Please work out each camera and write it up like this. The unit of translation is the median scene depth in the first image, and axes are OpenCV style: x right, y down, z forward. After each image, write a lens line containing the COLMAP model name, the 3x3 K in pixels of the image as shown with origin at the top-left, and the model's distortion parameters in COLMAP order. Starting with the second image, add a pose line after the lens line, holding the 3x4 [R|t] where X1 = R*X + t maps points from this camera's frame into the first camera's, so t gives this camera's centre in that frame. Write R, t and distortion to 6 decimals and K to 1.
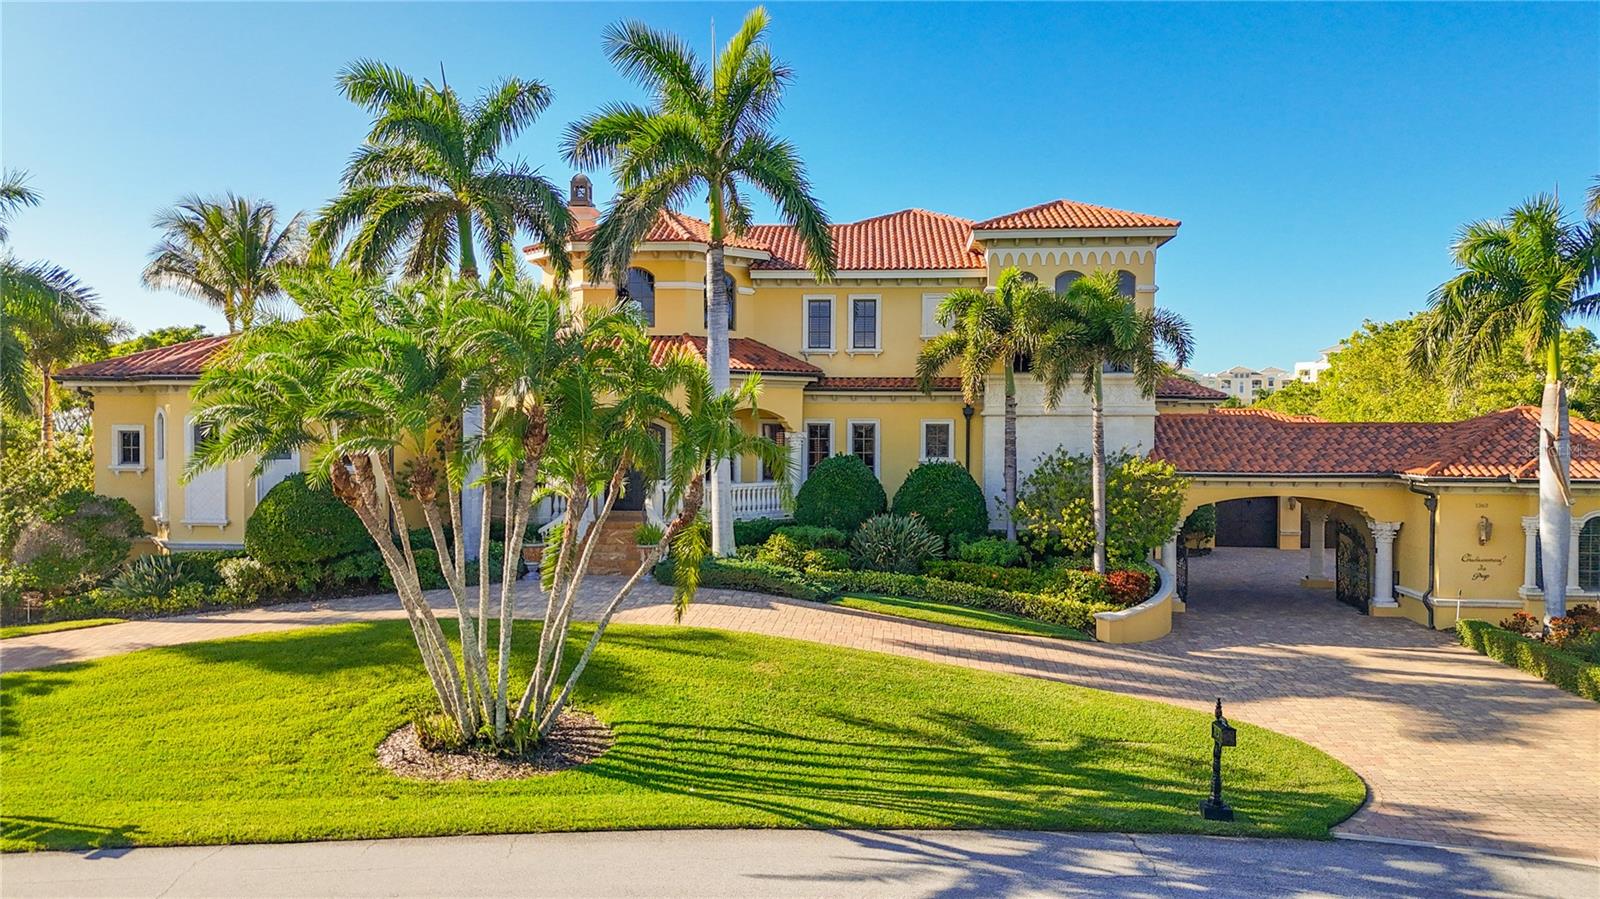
lens RADIAL K [[1156.2, 0, 800.0], [0, 1156.2, 449.5], [0, 0, 1]] dist [0.082739, -0.095621]
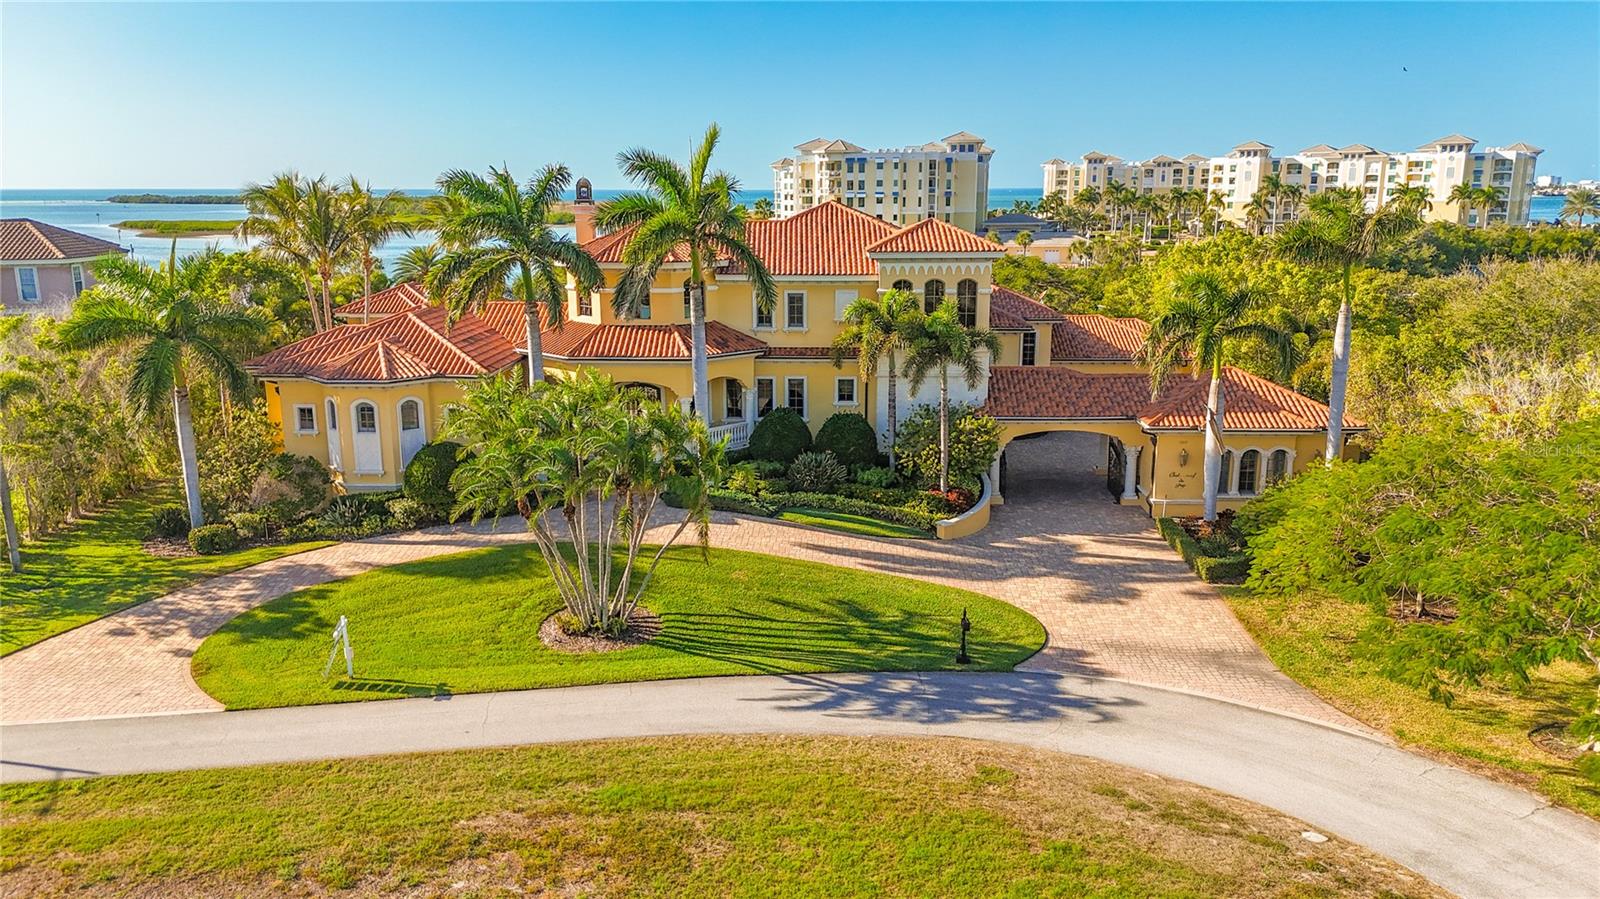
lens RADIAL K [[1124.2, 0, 800.0], [0, 1124.2, 449.5], [0, 0, 1]] dist [0.169212, -0.487851]
pose [[0.998495, -0.020049, 0.051051, -0.016979], [0.010002, 0.981747, 0.189930, -0.249971], [-0.053927, -0.189133, 0.980470, -0.502943]]
